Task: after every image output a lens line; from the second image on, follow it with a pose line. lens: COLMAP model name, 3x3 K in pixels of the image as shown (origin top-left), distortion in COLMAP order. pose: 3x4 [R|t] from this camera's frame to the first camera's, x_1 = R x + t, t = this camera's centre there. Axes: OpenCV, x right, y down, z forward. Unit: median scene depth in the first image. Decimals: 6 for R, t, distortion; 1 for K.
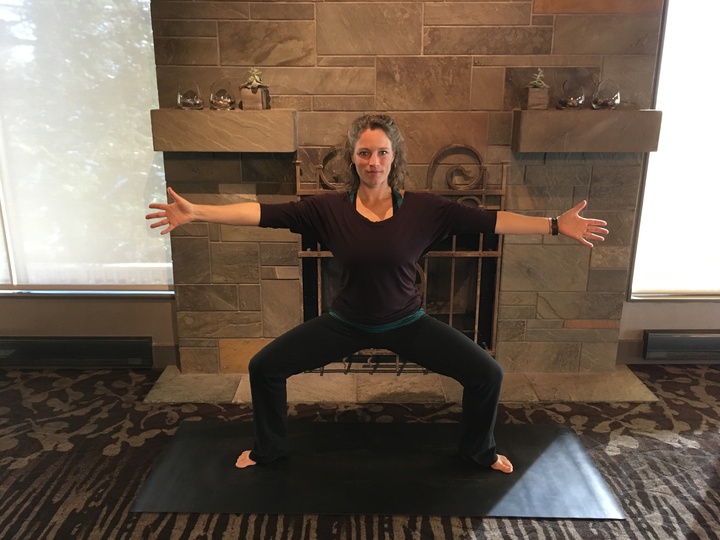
lens RADIAL K [[615.8, 0, 360.0], [0, 615.8, 270.0], [0, 0, 1]] dist [0.076462, -0.122237]
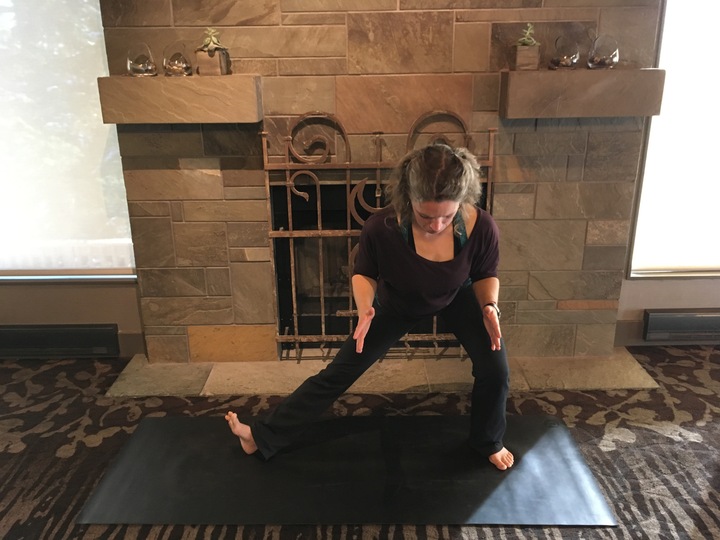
lens RADIAL K [[615.8, 0, 360.0], [0, 615.8, 270.0], [0, 0, 1]] dist [0.076462, -0.122237]
pose [[0.999847, -0.014474, -0.009789, 0.047359], [0.014981, 0.998434, 0.053906, -0.021357], [0.008994, -0.054044, 0.998498, 0.082144]]
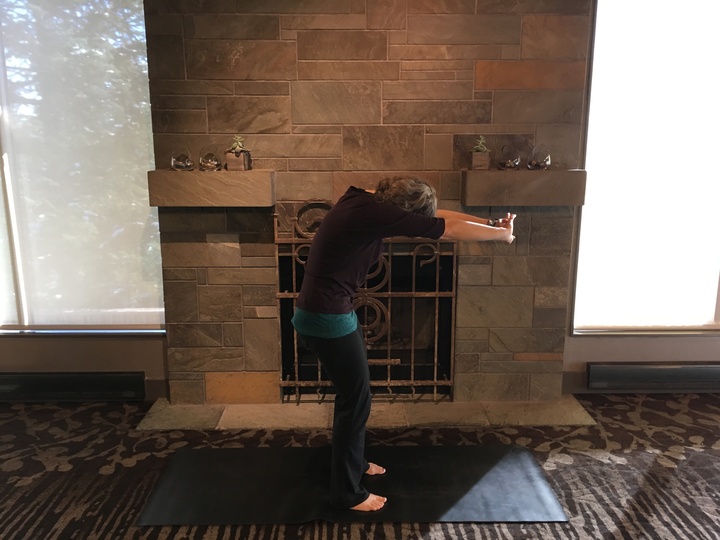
lens RADIAL K [[615.8, 0, 360.0], [0, 615.8, 270.0], [0, 0, 1]] dist [0.076462, -0.122237]
pose [[0.999953, -0.005676, 0.007900, 0.047106], [0.006252, 0.997173, -0.074880, 0.014180], [-0.007452, 0.074926, 0.997161, -0.138150]]
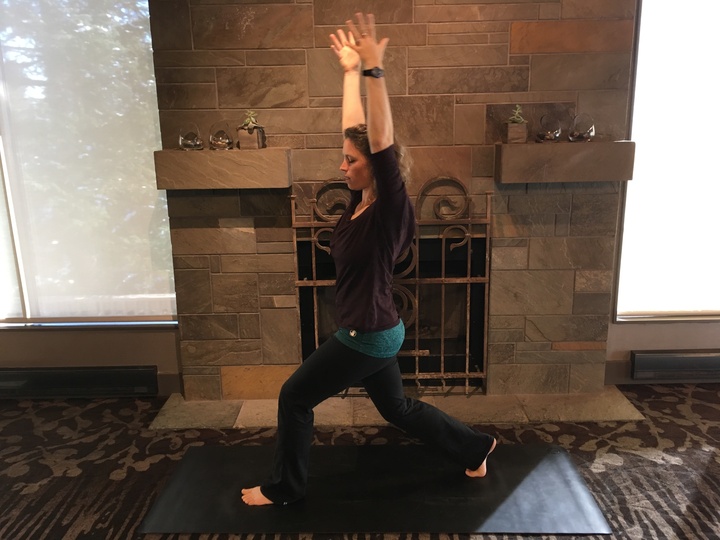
lens RADIAL K [[615.8, 0, 360.0], [0, 615.8, 270.0], [0, 0, 1]] dist [0.076462, -0.122237]
pose [[0.999702, -0.019869, -0.014162, 0.027278], [0.019267, 0.998954, -0.041472, -0.003431], [0.014972, 0.041187, 0.999039, -0.050012]]
